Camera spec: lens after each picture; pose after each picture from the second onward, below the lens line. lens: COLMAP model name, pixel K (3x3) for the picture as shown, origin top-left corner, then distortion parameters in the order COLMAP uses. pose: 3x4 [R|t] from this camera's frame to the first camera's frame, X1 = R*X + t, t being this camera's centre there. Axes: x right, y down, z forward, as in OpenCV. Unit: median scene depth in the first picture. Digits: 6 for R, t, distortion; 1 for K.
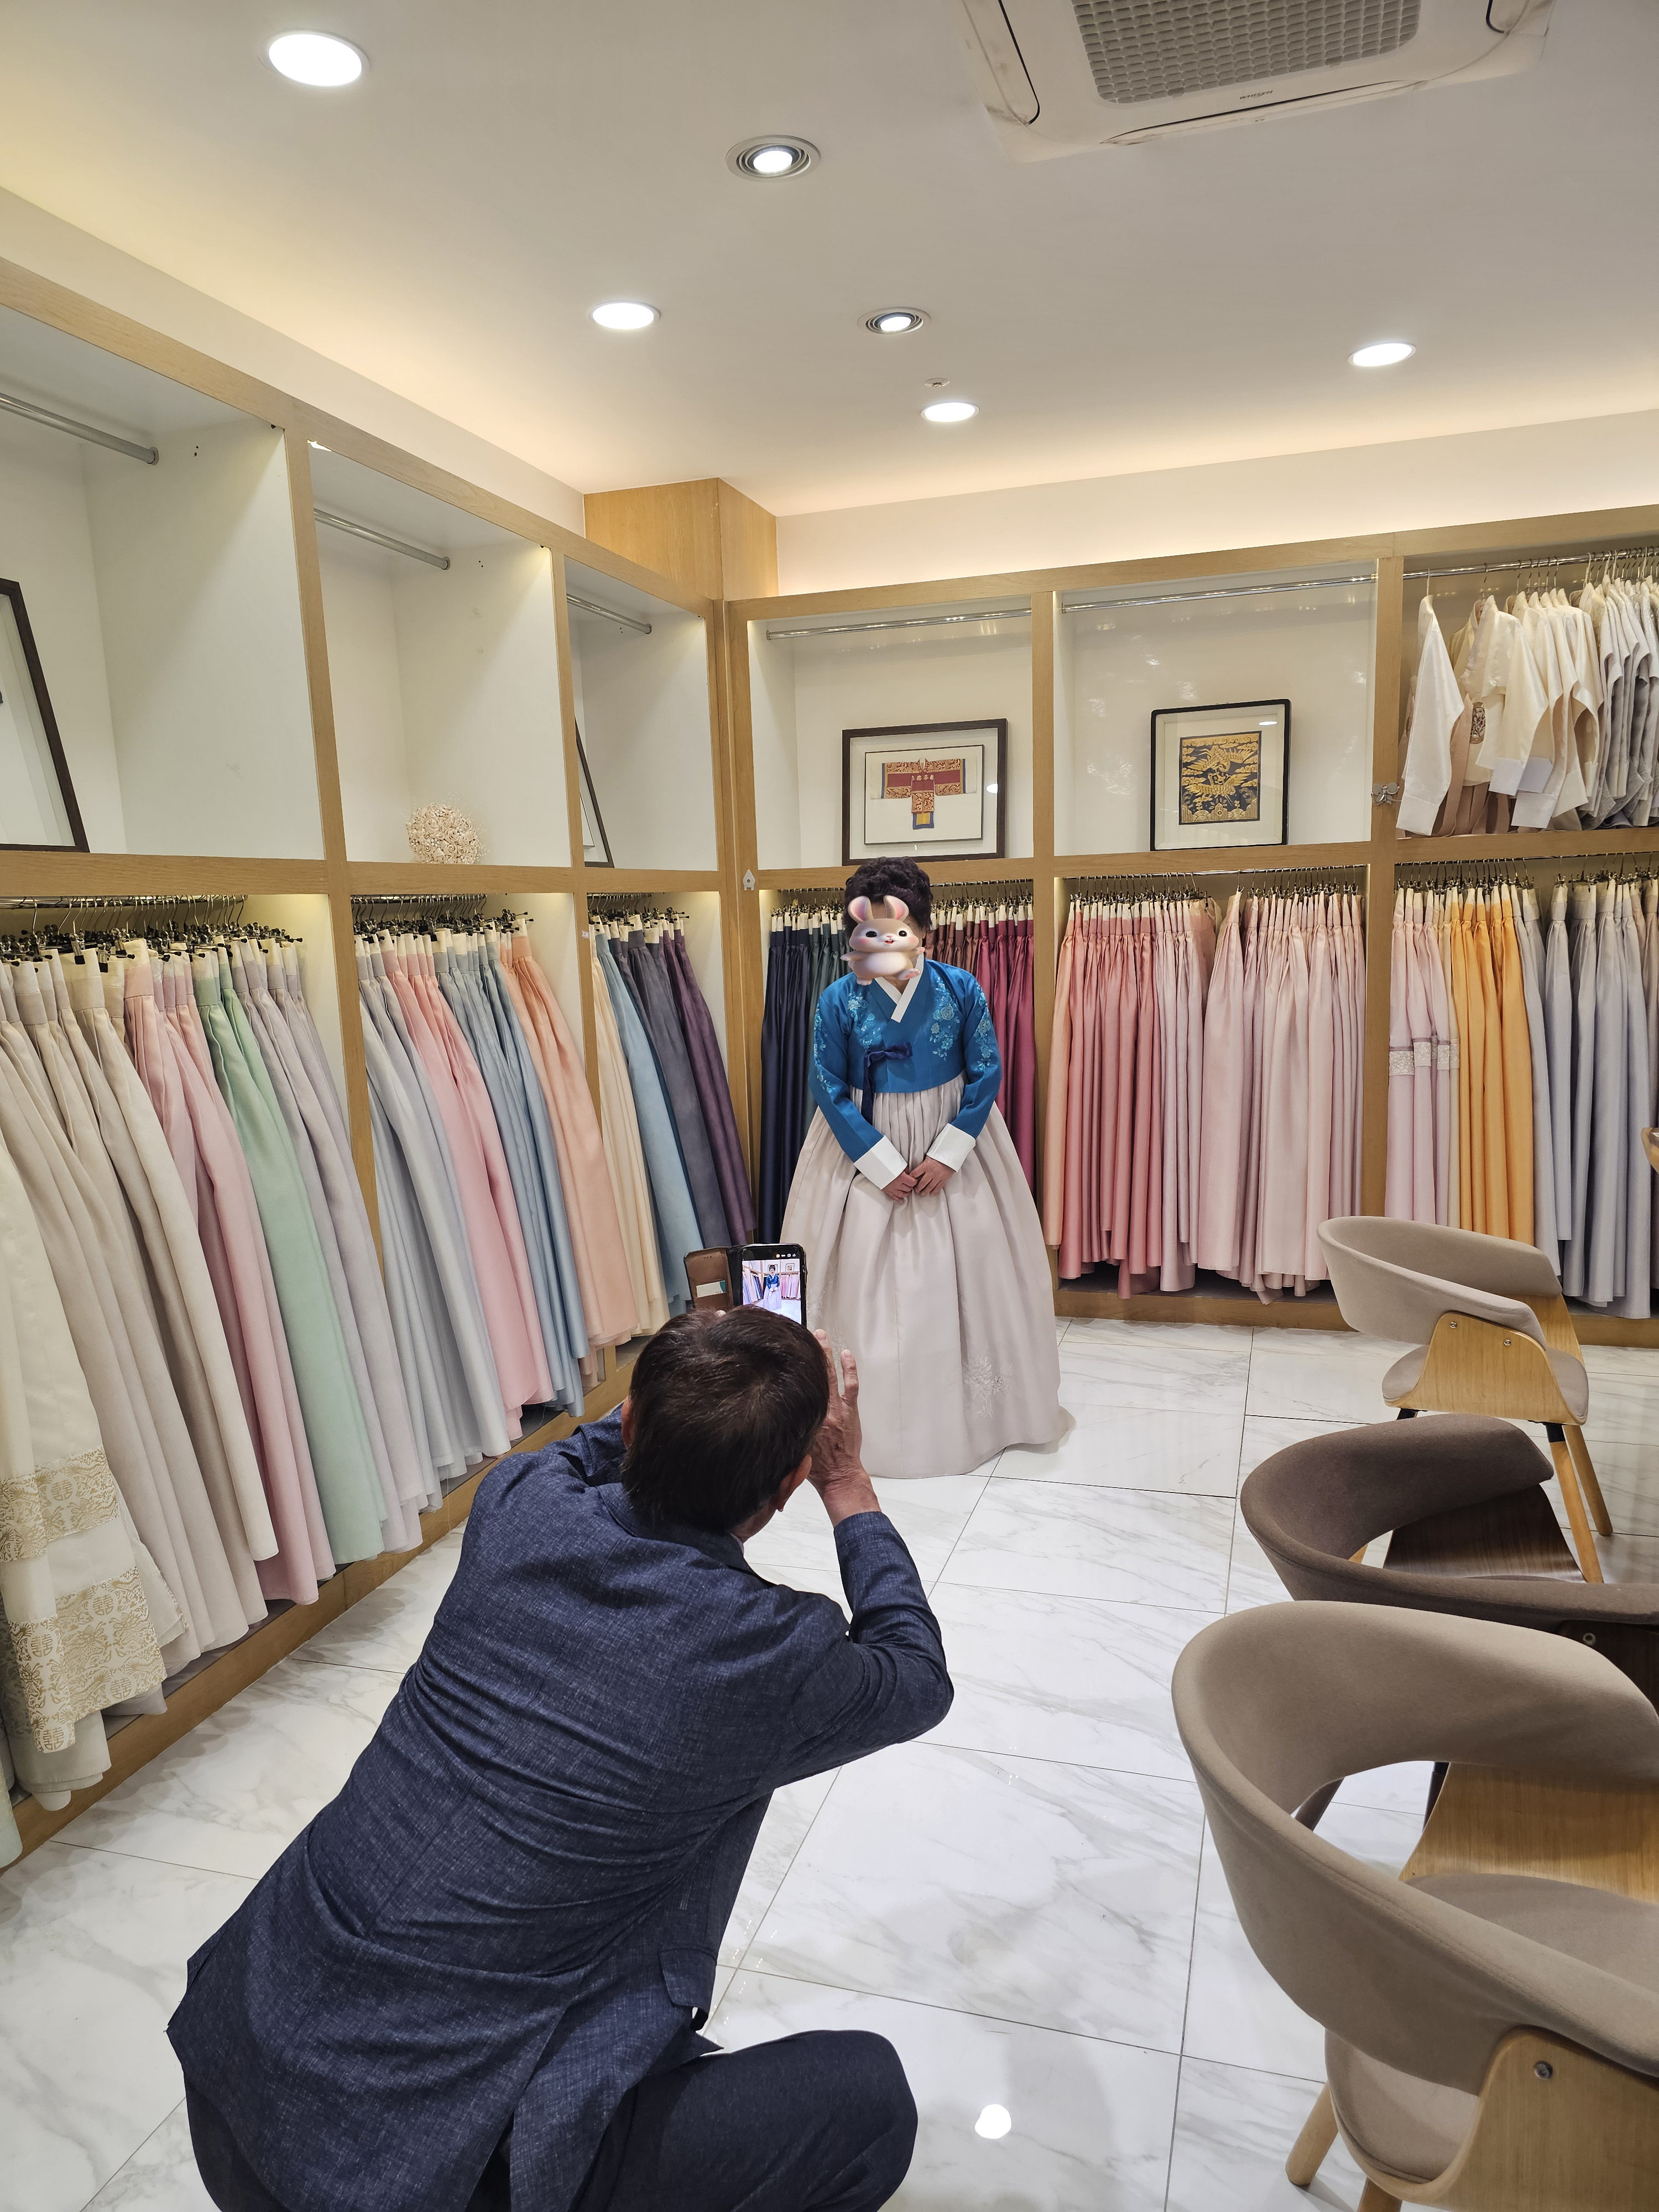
lens RADIAL K [[1489.2, 0, 835.3], [0, 1489.2, 1140.4], [0, 0, 1]] dist [0.089388, -0.105110]
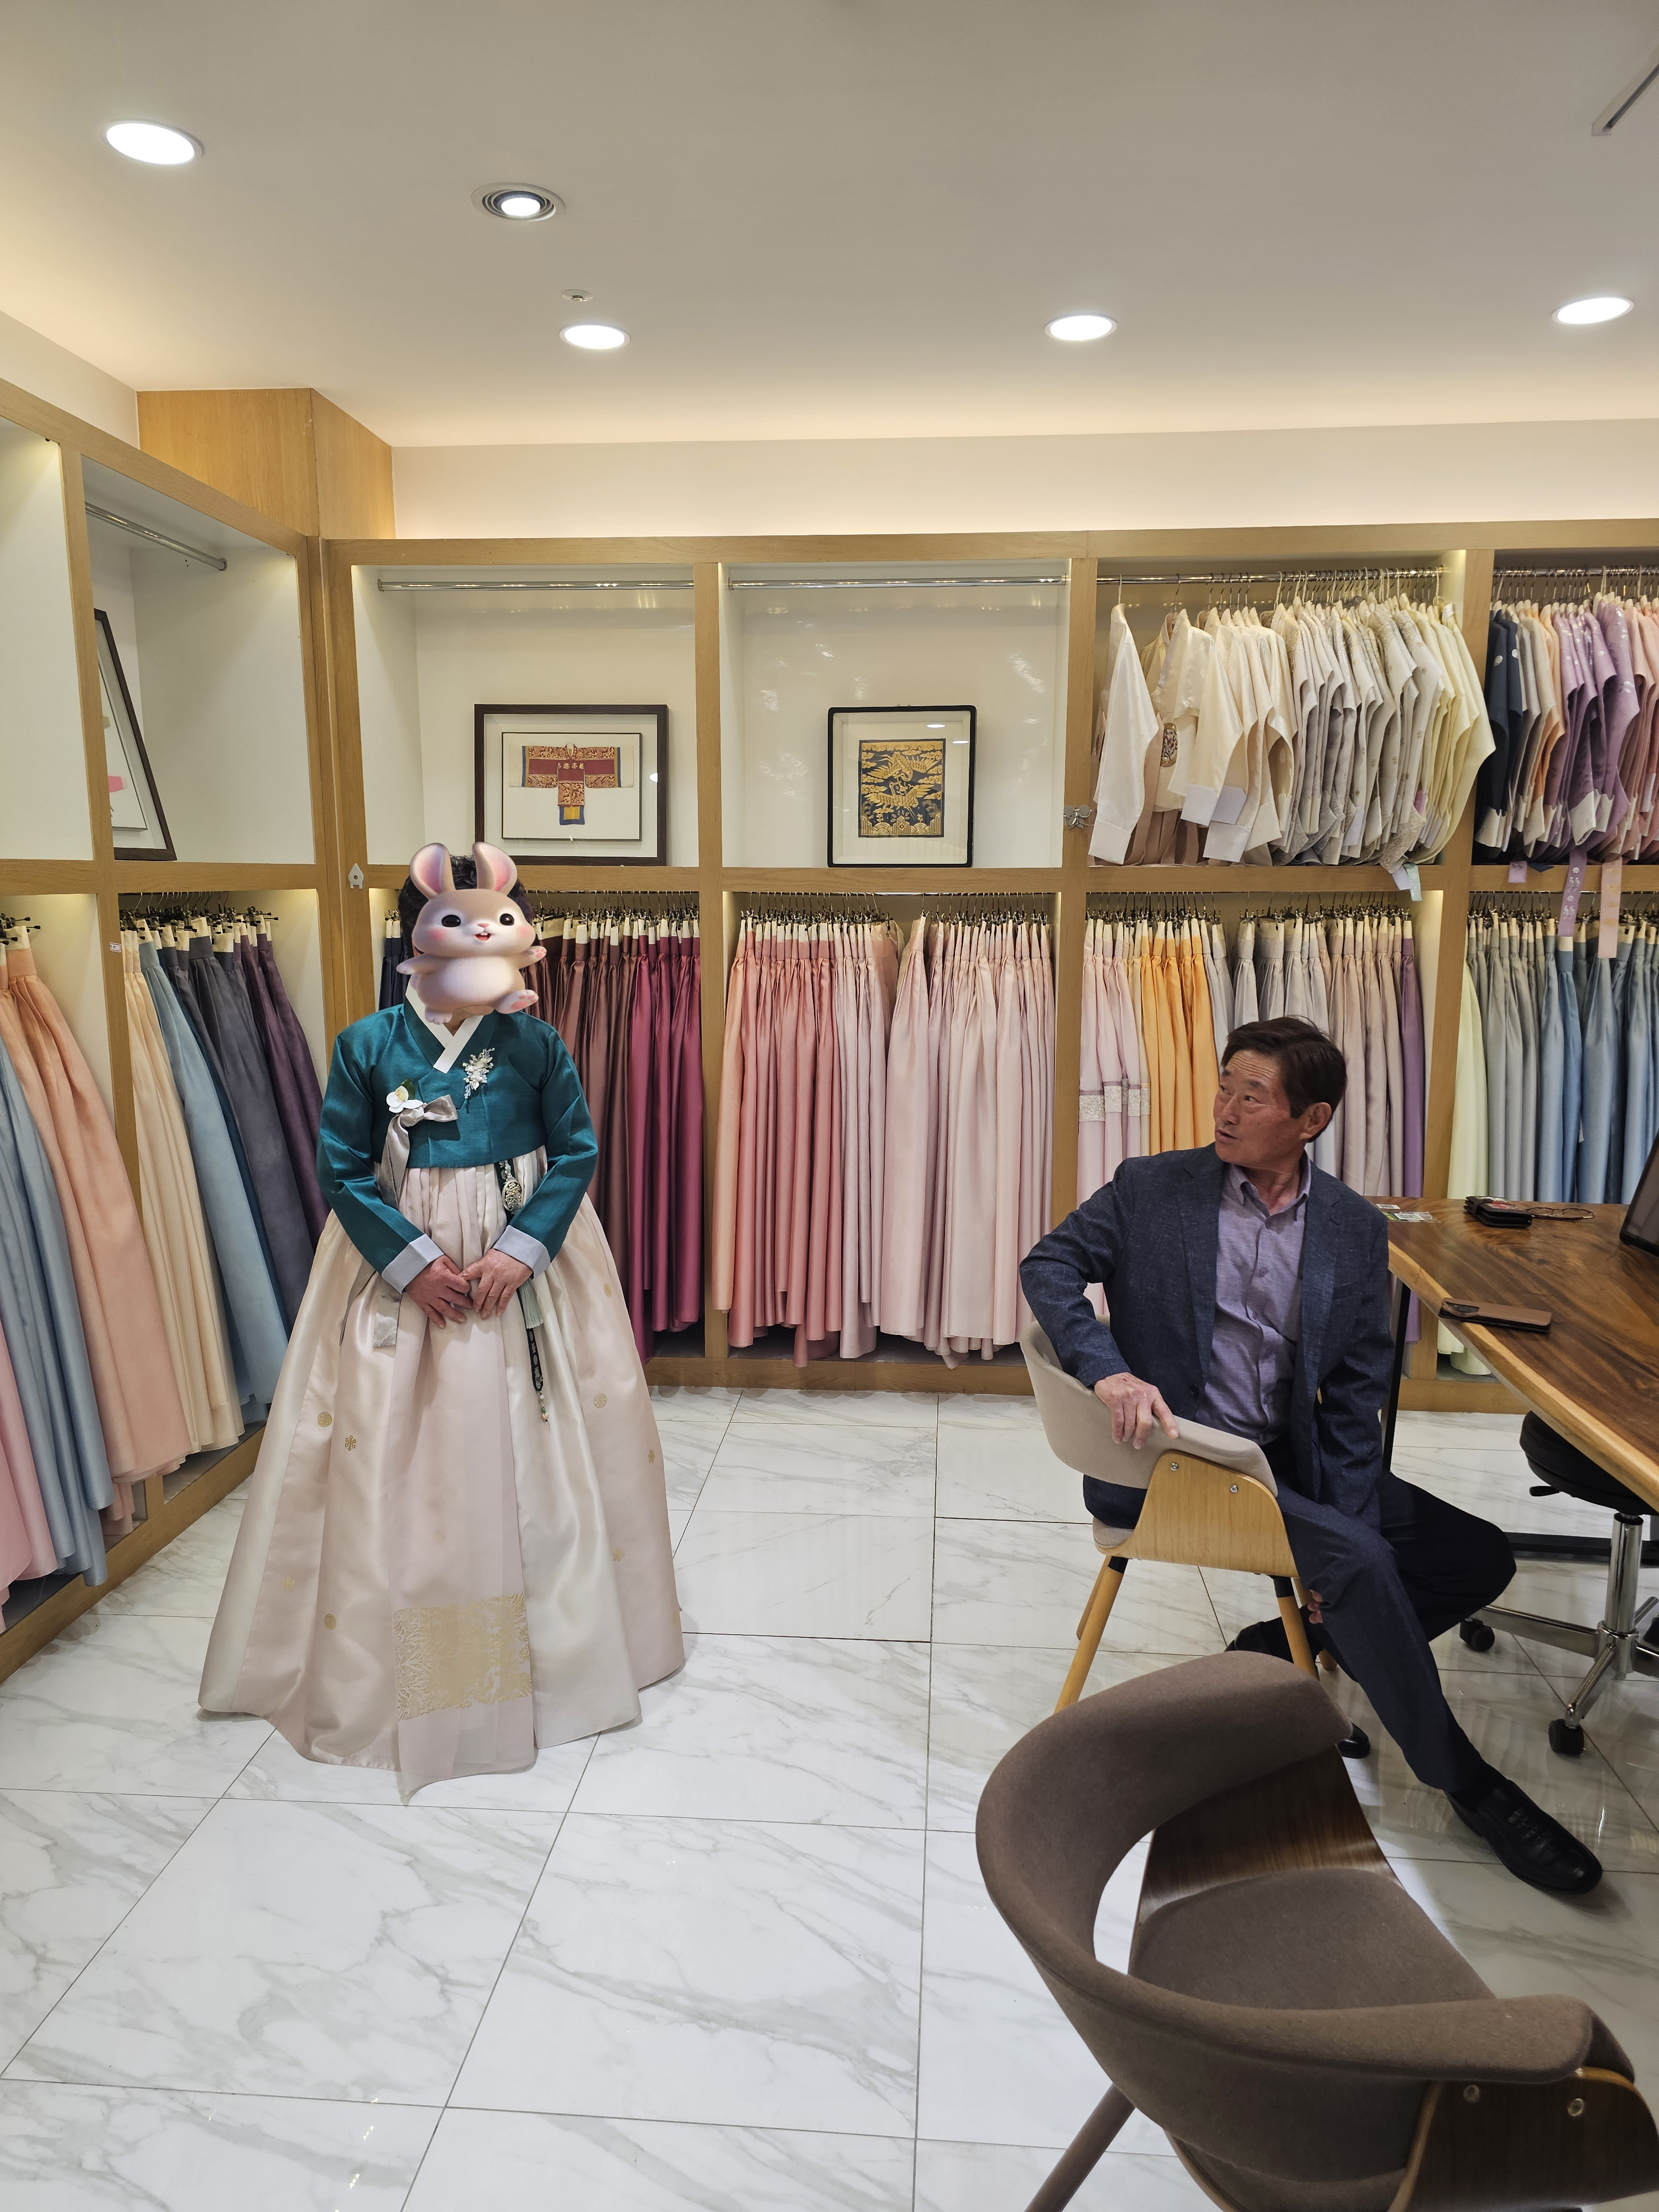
lens RADIAL K [[1479.2, 0, 841.1], [0, 1479.2, 1115.8], [0, 0, 1]] dist [0.156612, -0.268566]
pose [[0.974960, 0.001676, 0.222374, 0.020485], [-0.001374, 0.999998, -0.001514, -0.042960], [-0.222376, 0.001170, 0.974960, 0.134479]]
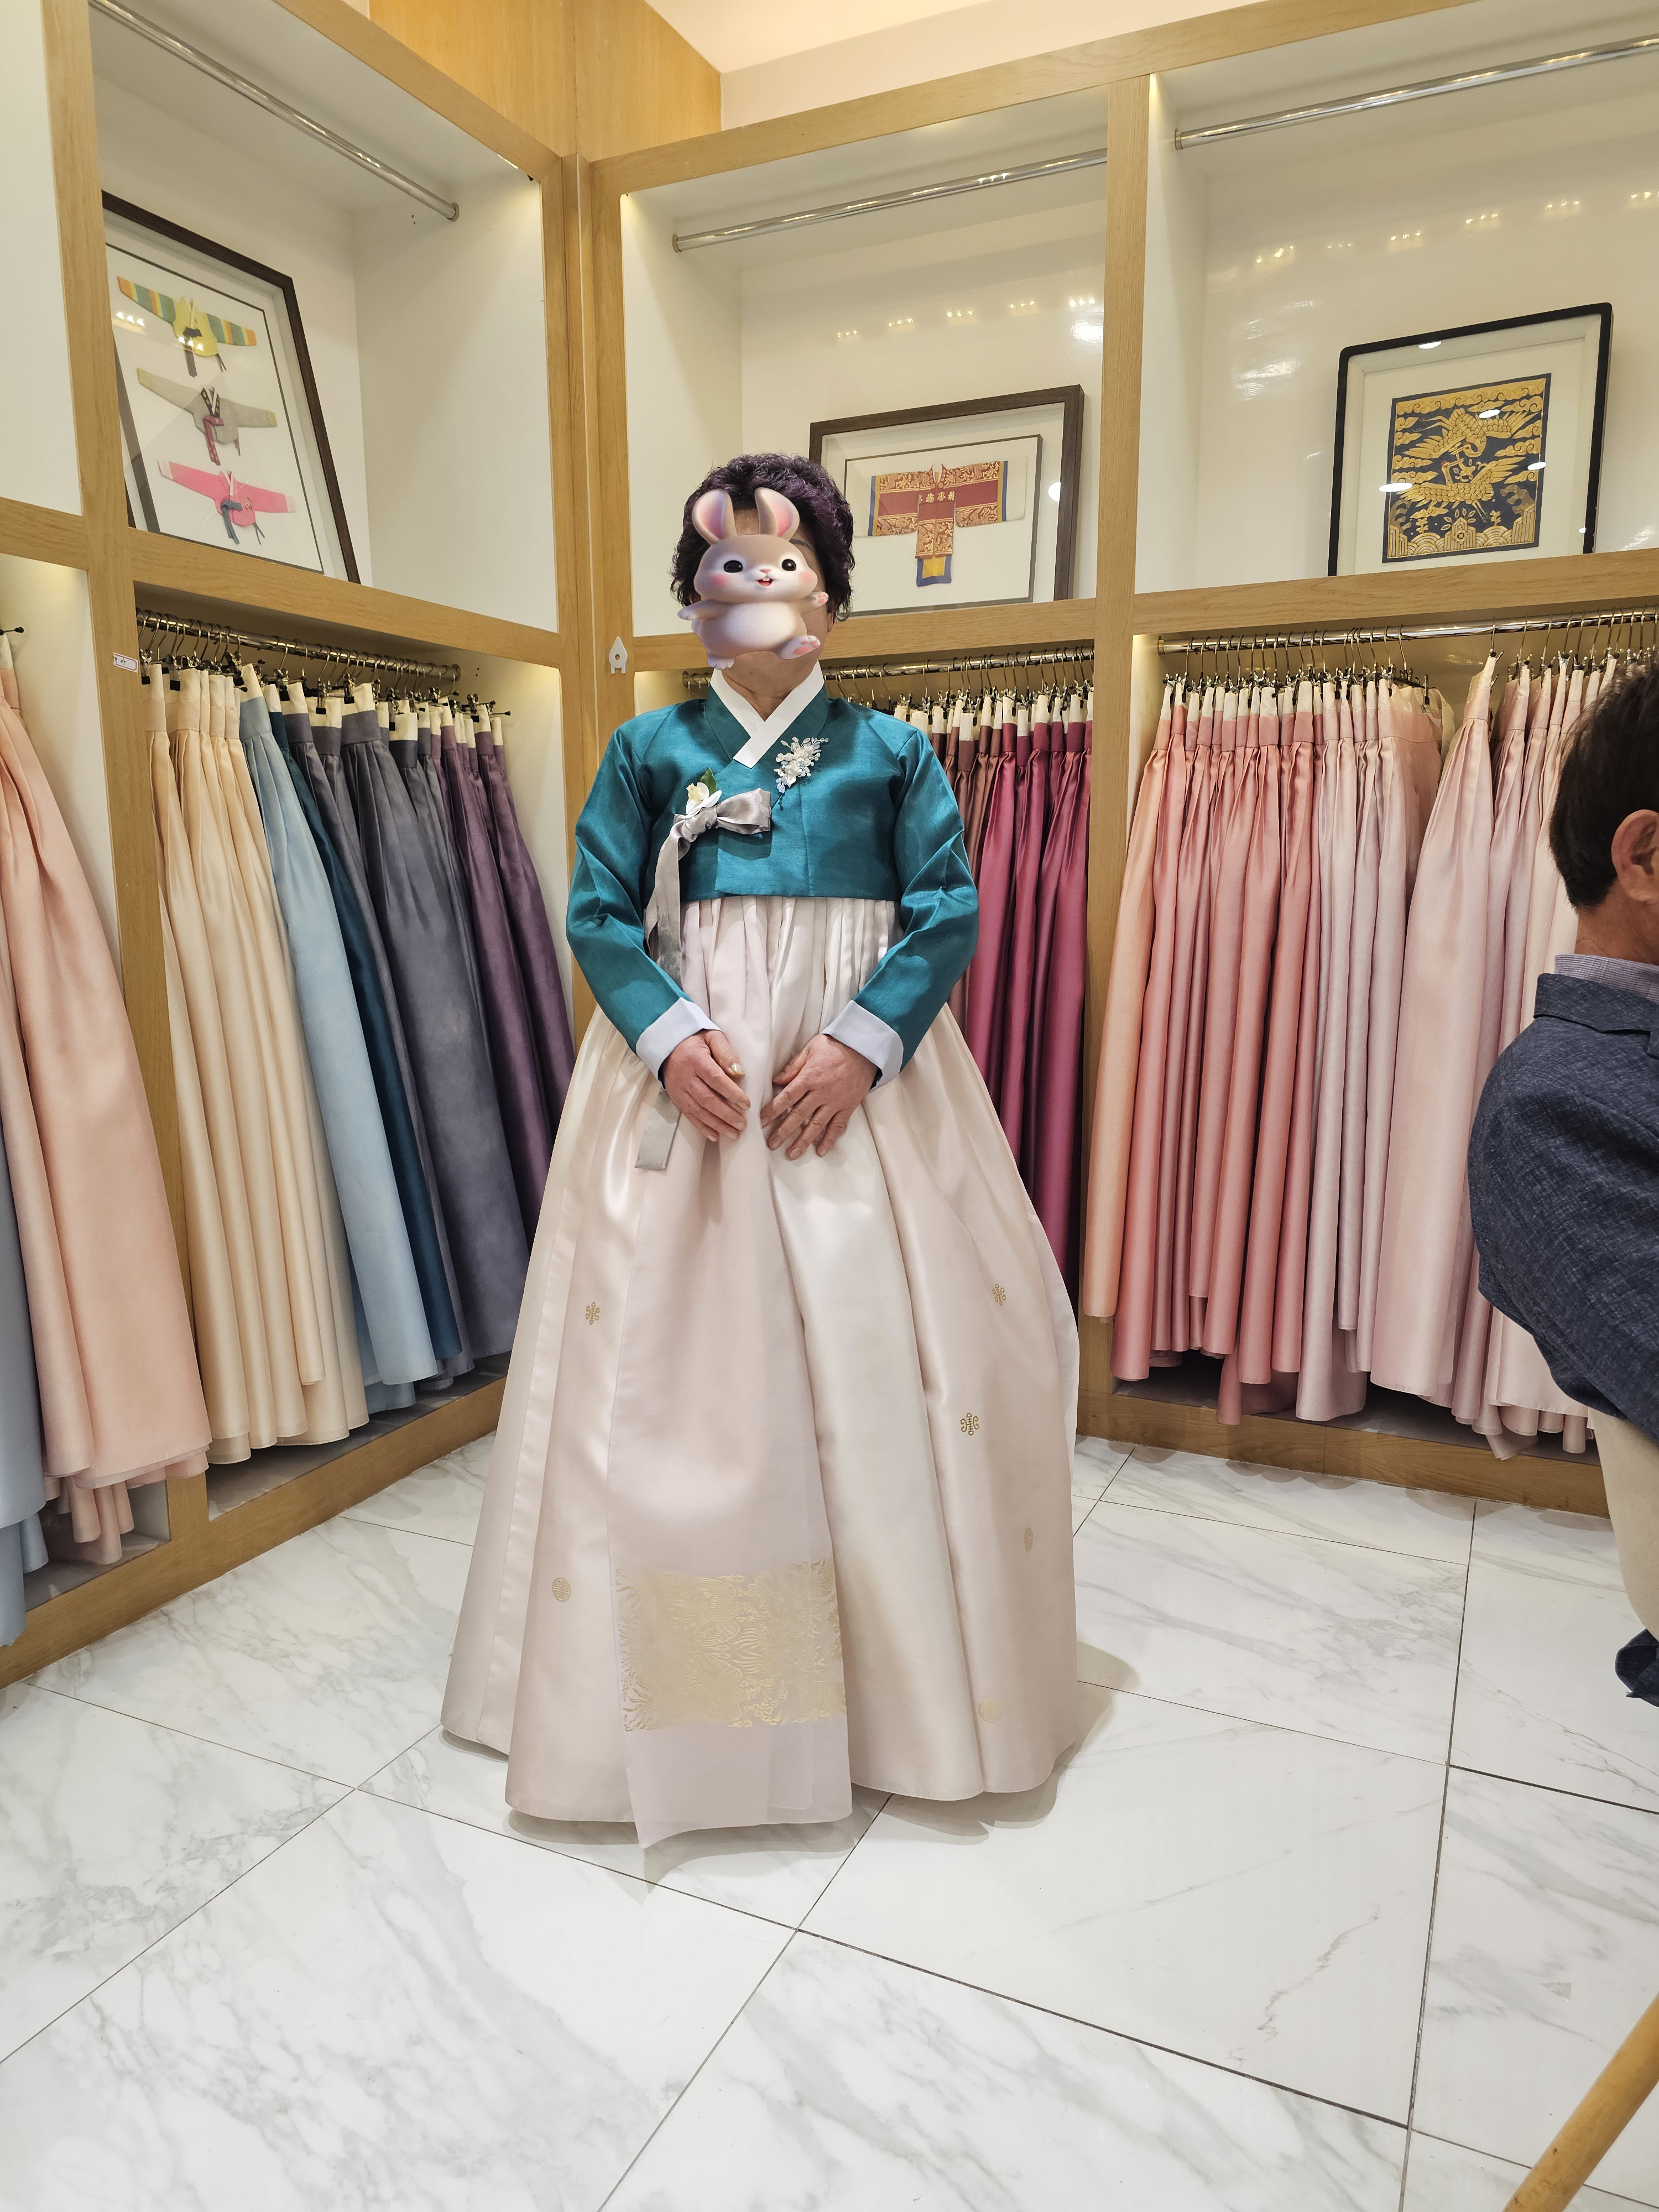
lens RADIAL K [[1492.1, 0, 830.3], [0, 1492.1, 1118.1], [0, 0, 1]] dist [0.048310, -0.045456]
pose [[0.989780, 0.051307, -0.133056, 0.119588], [-0.050468, 0.998679, 0.009676, -0.002468], [0.133377, -0.002862, 0.991061, 0.451385]]
